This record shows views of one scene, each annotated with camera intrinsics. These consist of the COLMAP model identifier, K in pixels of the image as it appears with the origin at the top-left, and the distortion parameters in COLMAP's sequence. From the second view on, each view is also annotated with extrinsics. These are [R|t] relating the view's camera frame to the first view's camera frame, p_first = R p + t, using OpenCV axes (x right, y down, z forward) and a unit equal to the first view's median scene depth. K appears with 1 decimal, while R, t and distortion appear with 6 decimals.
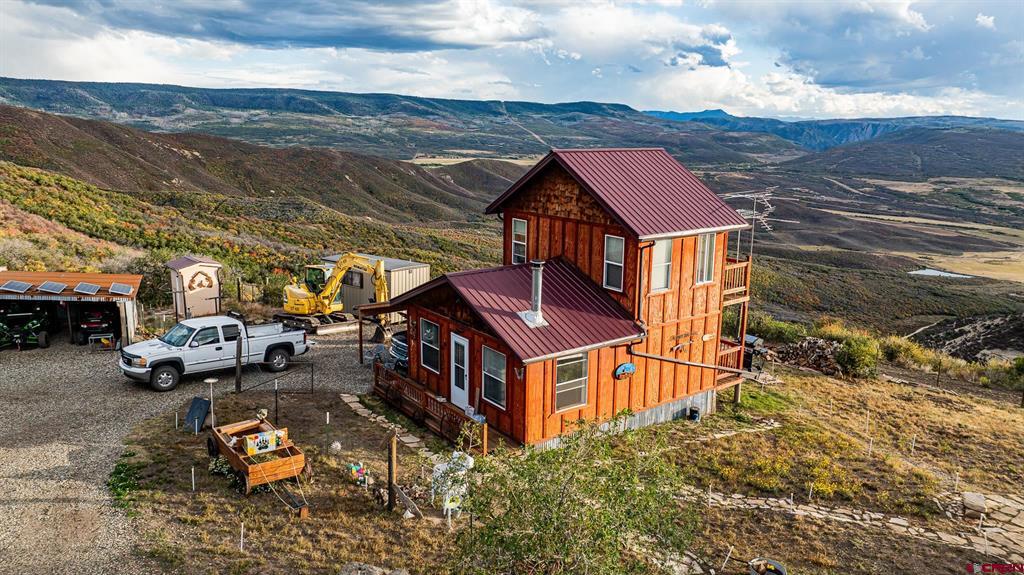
lens RADIAL K [[733.5, 0, 512.0], [0, 733.5, 287.5], [0, 0, 1]] dist [-0.050413, 0.073508]
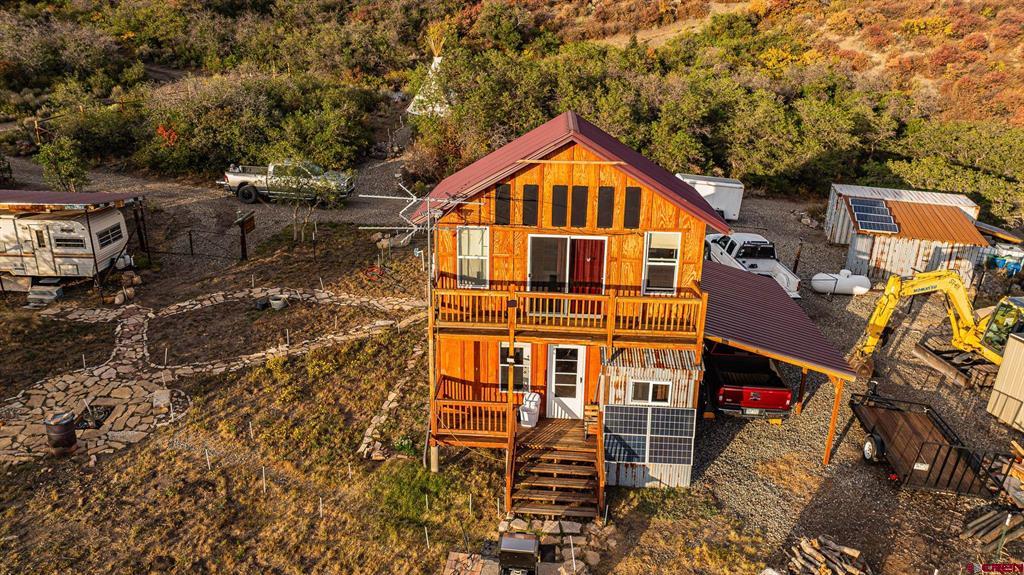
lens RADIAL K [[726.5, 0, 509.2], [0, 726.5, 286.6], [0, 0, 1]] dist [-0.029226, 0.025217]
pose [[-0.644346, 0.234779, -0.727803, 0.816014], [-0.183595, 0.876382, 0.445251, -0.378715], [0.742369, 0.420516, -0.521588, 1.472968]]
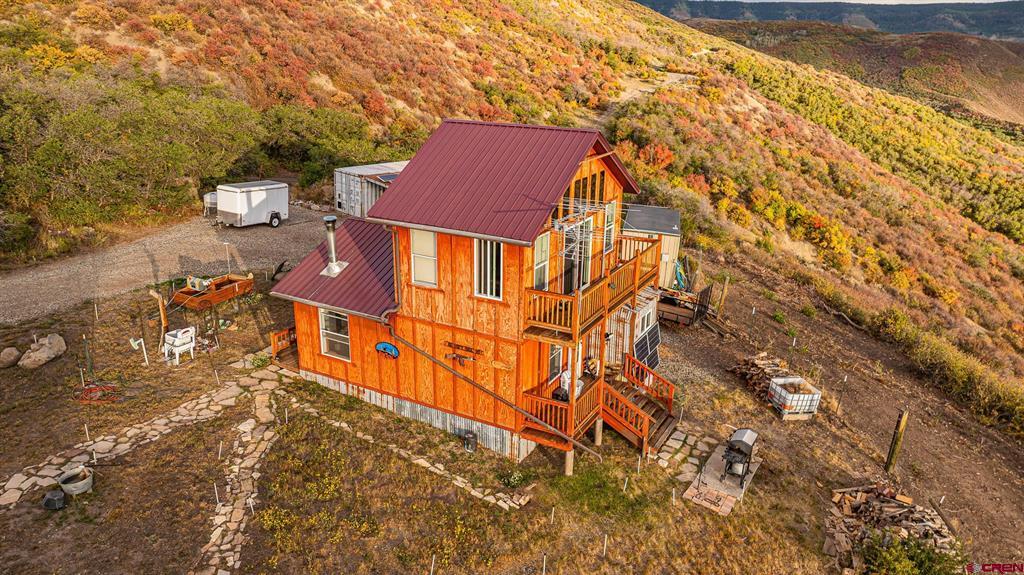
lens RADIAL K [[729.2, 0, 514.8], [0, 729.2, 286.5], [0, 0, 1]] dist [-0.024562, 0.027122]
pose [[0.423170, 0.291011, -0.858044, 0.954269], [-0.210441, 0.952687, 0.219324, -0.200746], [0.881273, 0.087756, 0.464389, 0.625902]]
